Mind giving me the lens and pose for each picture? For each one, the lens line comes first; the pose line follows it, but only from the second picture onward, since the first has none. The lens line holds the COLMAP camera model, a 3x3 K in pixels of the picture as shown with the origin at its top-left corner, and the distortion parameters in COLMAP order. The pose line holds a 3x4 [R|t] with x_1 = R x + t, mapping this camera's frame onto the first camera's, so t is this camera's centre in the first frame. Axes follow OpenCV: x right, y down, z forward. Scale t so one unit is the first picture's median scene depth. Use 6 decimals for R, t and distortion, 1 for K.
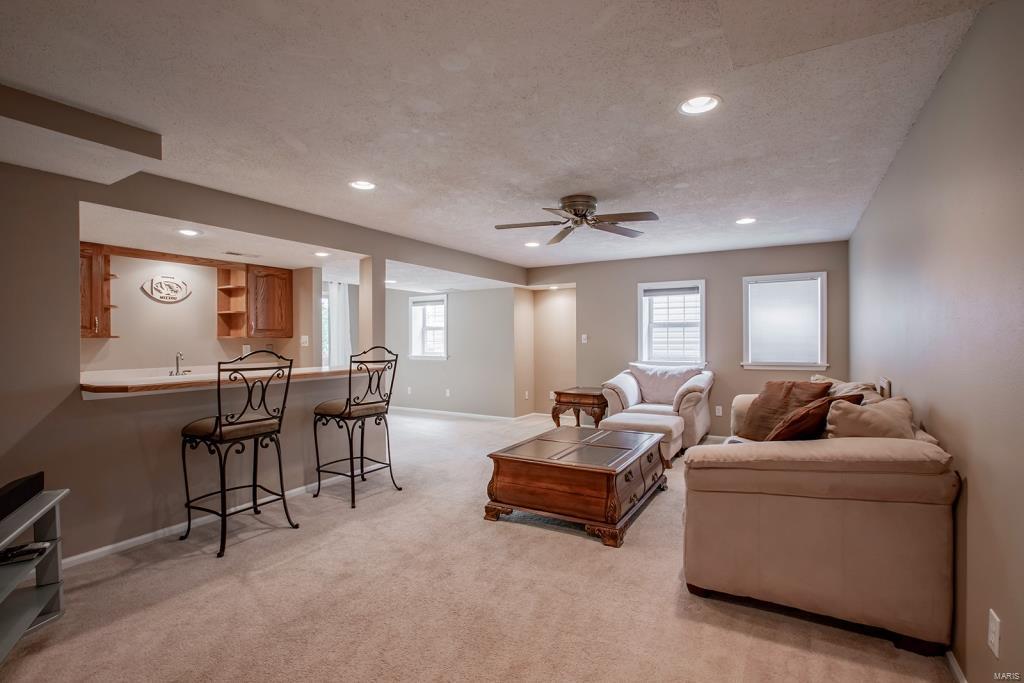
lens RADIAL K [[474.3, 0, 513.5], [0, 474.3, 342.6], [0, 0, 1]] dist [-0.017530, 0.005285]
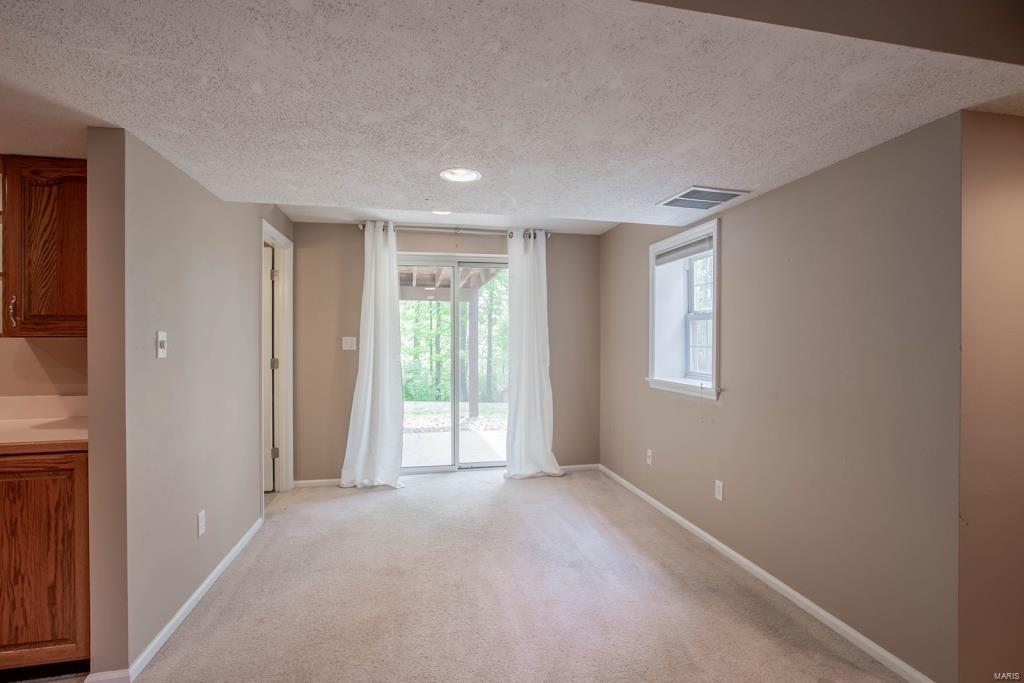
lens RADIAL K [[474.3, 0, 514.3], [0, 474.3, 339.5], [0, 0, 1]] dist [-0.017530, 0.005285]
pose [[0.682715, 0.002801, -0.730680, 0.017682], [-0.007831, 0.999963, -0.003484, -0.006163], [0.730643, 0.008101, 0.682711, 0.626696]]
